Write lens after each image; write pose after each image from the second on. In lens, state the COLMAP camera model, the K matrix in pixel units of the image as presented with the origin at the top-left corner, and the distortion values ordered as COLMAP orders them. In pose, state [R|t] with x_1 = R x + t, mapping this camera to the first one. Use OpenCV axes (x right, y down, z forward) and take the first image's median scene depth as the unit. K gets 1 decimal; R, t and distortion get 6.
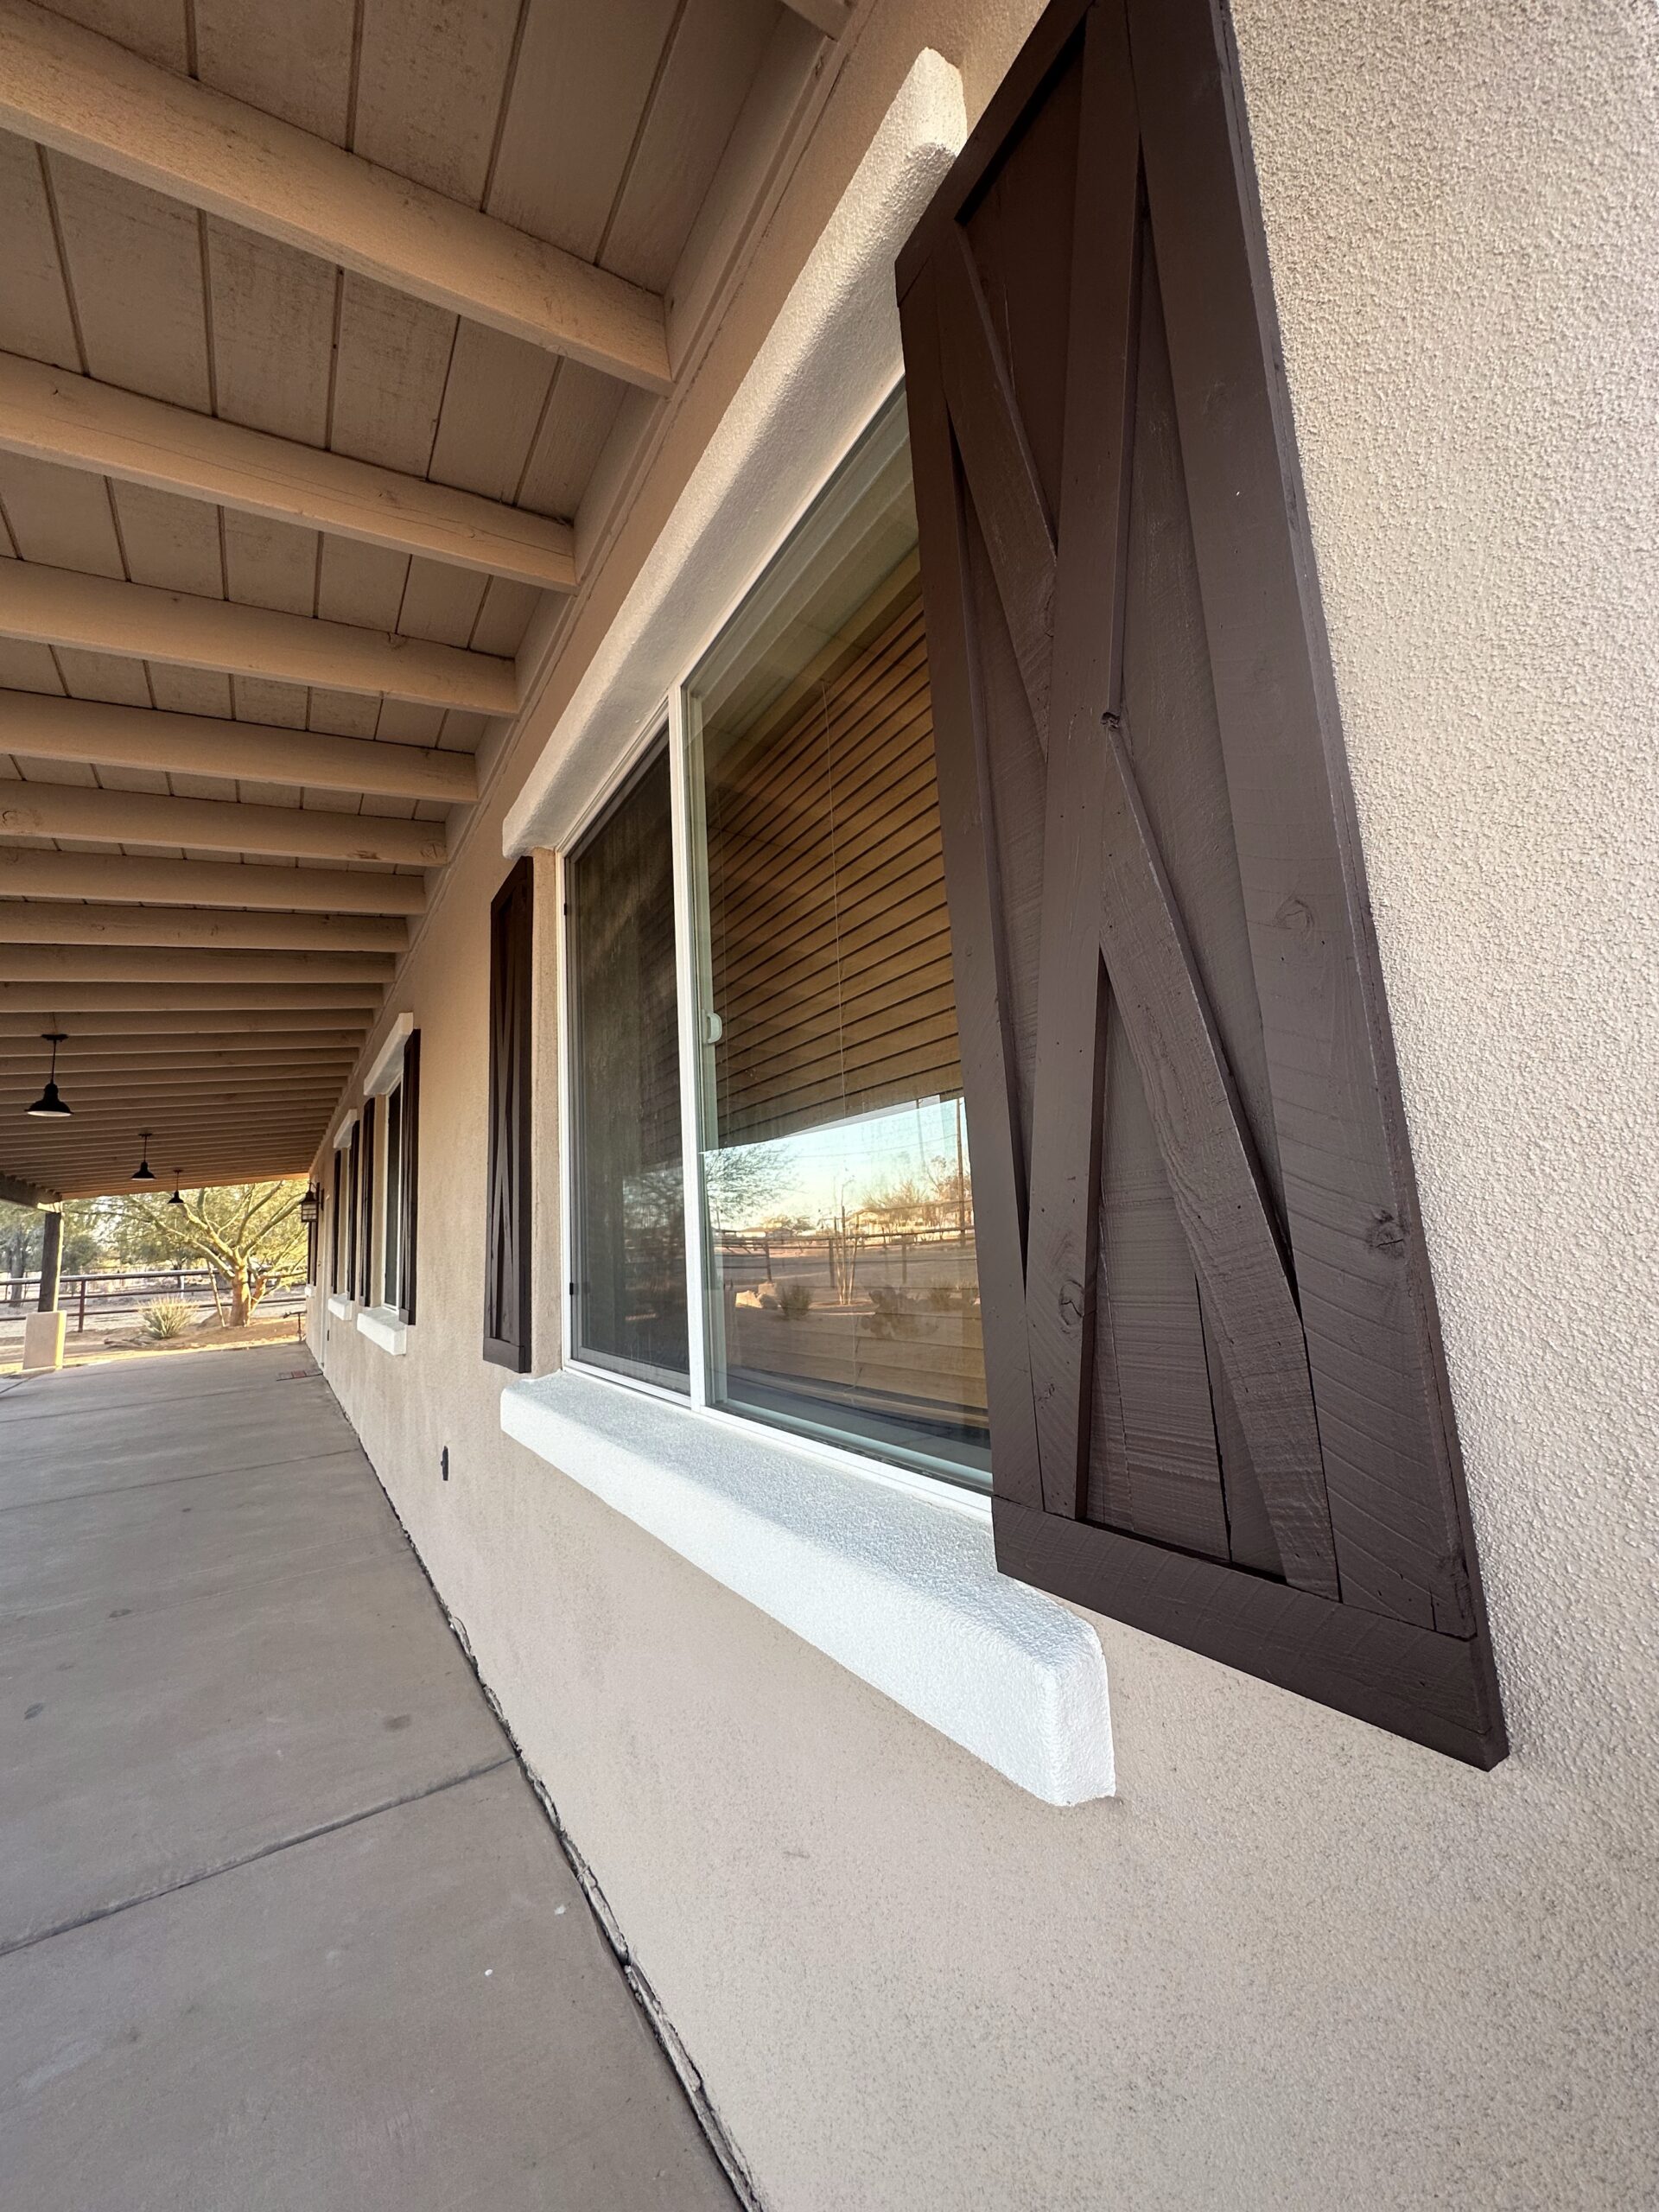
lens RADIAL K [[878.5, 0, 833.7], [0, 878.5, 1104.9], [0, 0, 1]] dist [-0.001617, 0.000381]
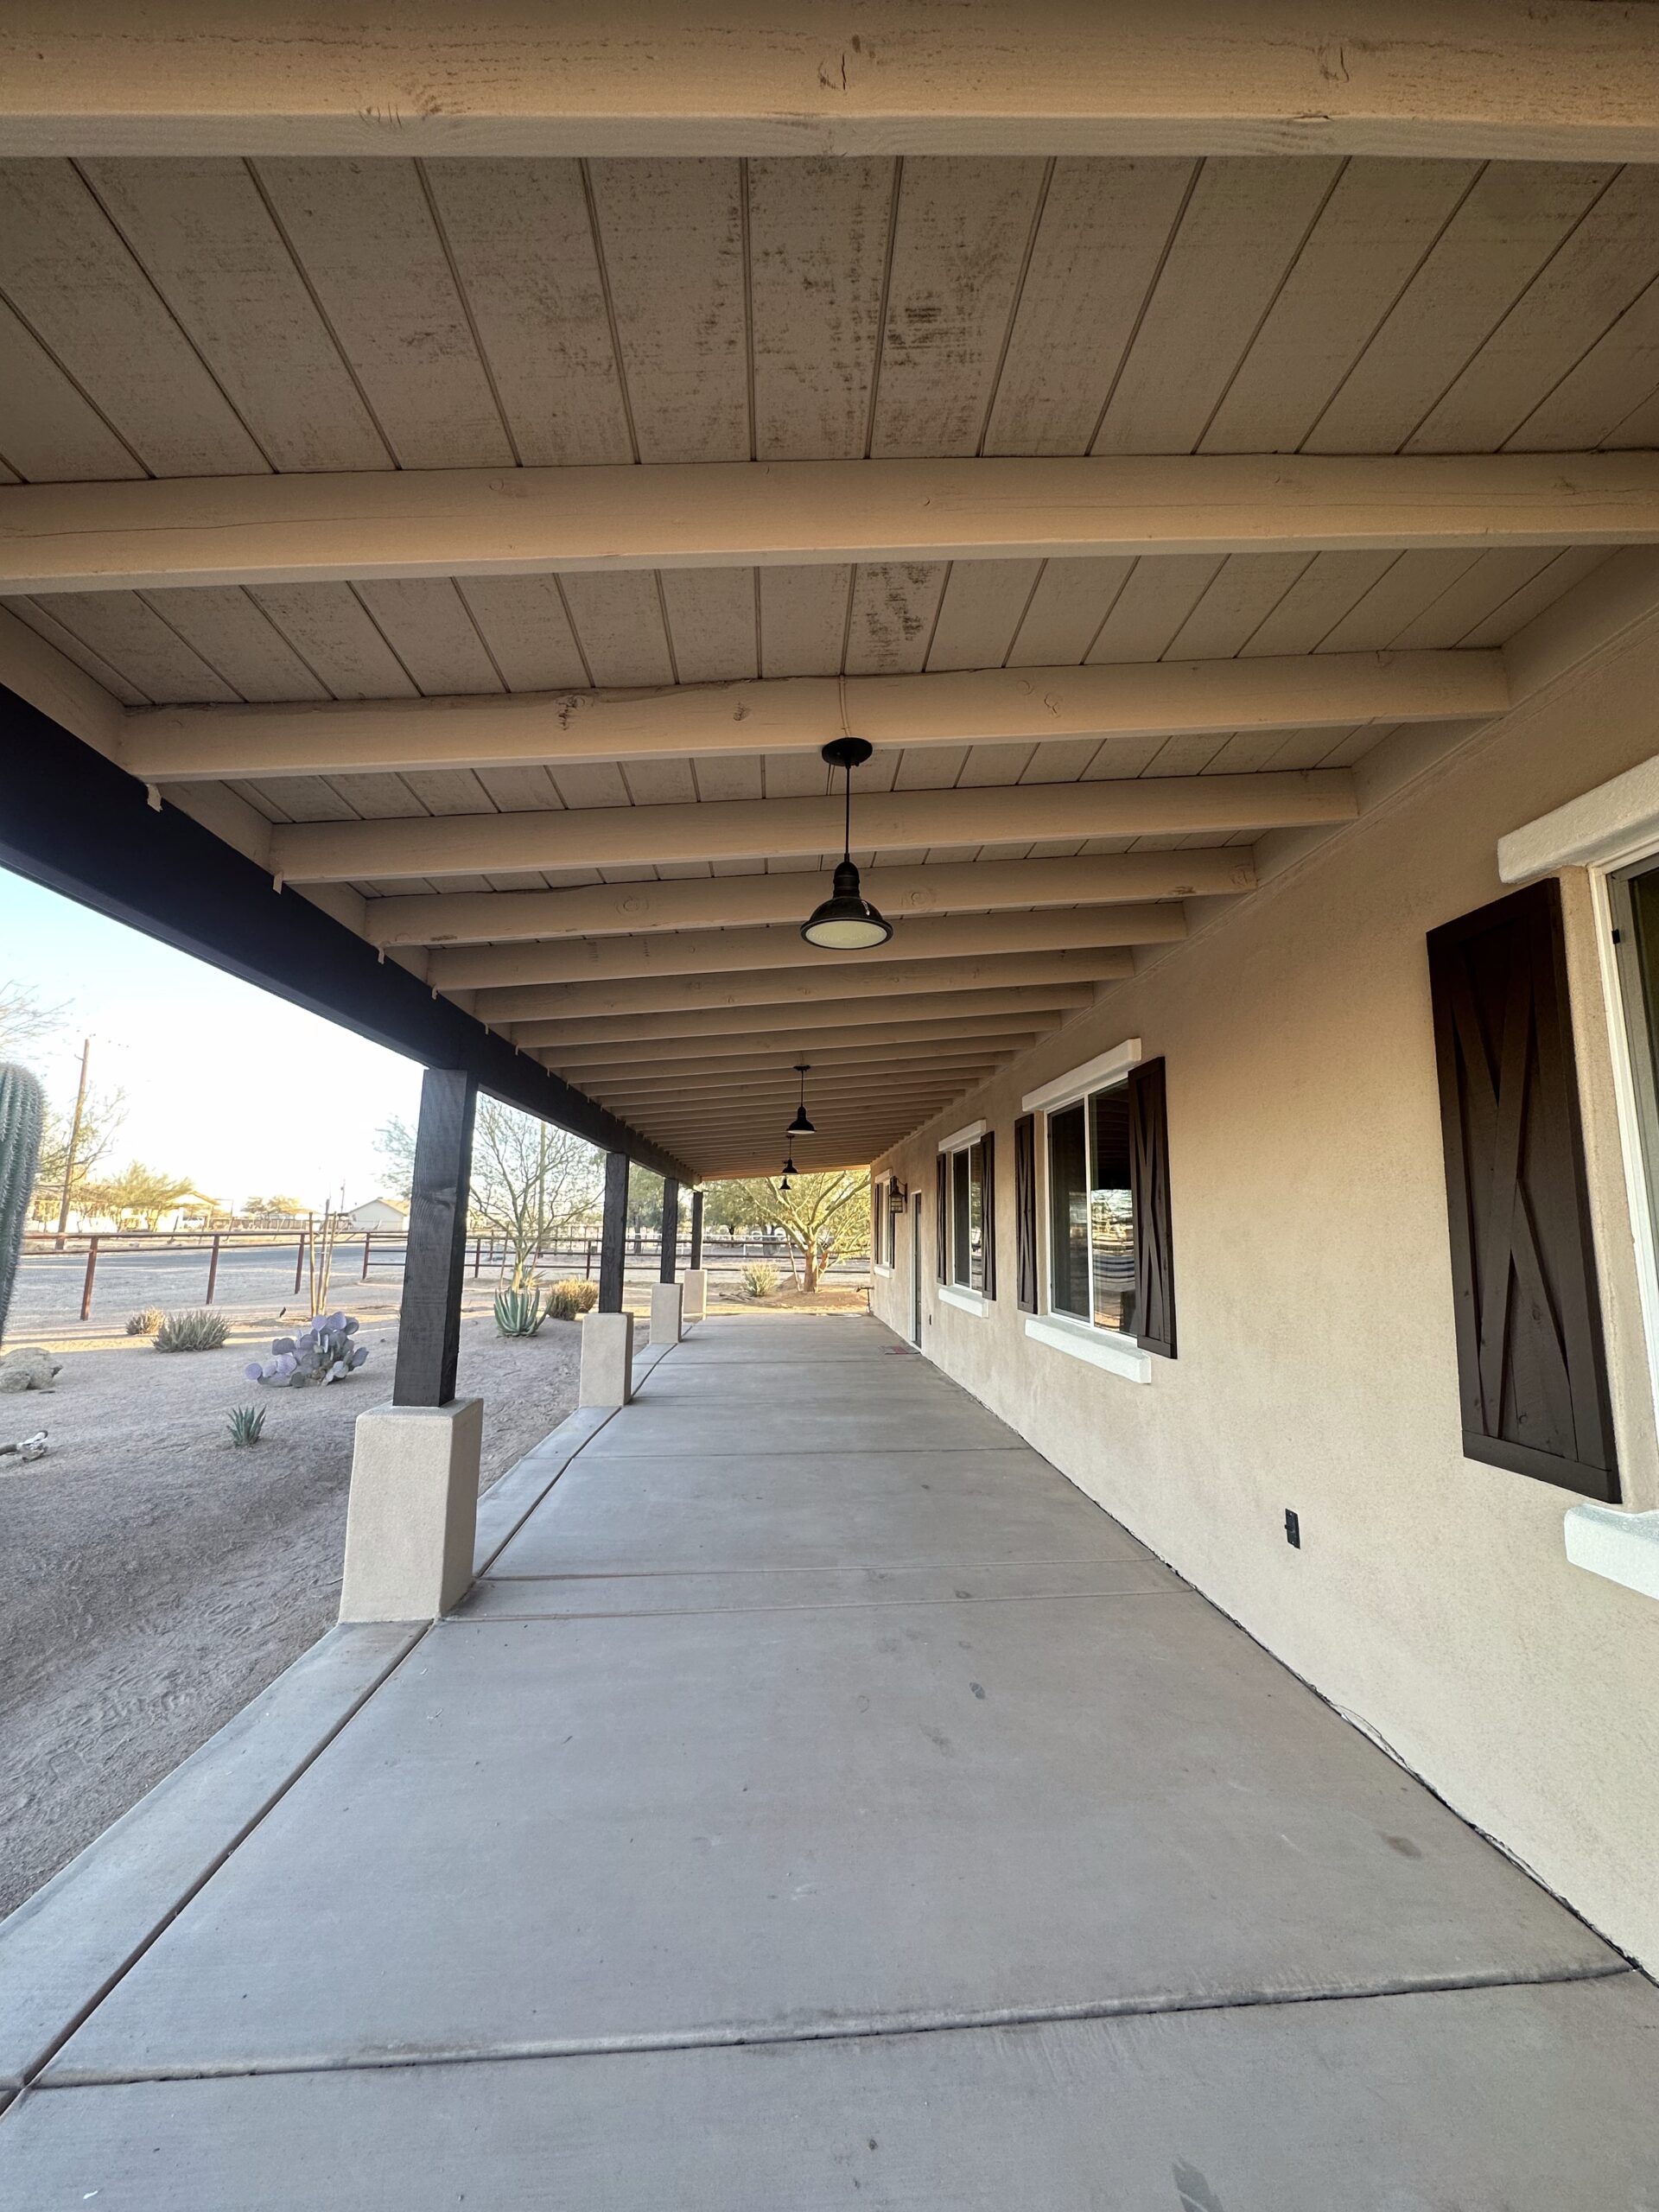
lens RADIAL K [[878.5, 0, 840.4], [0, 878.5, 1102.8], [0, 0, 1]] dist [-0.001617, 0.000381]
pose [[0.875933, -0.008675, -0.482354, -0.137905], [0.014961, 0.999846, 0.009186, -0.021671], [0.482200, -0.015263, 0.875928, -0.017708]]
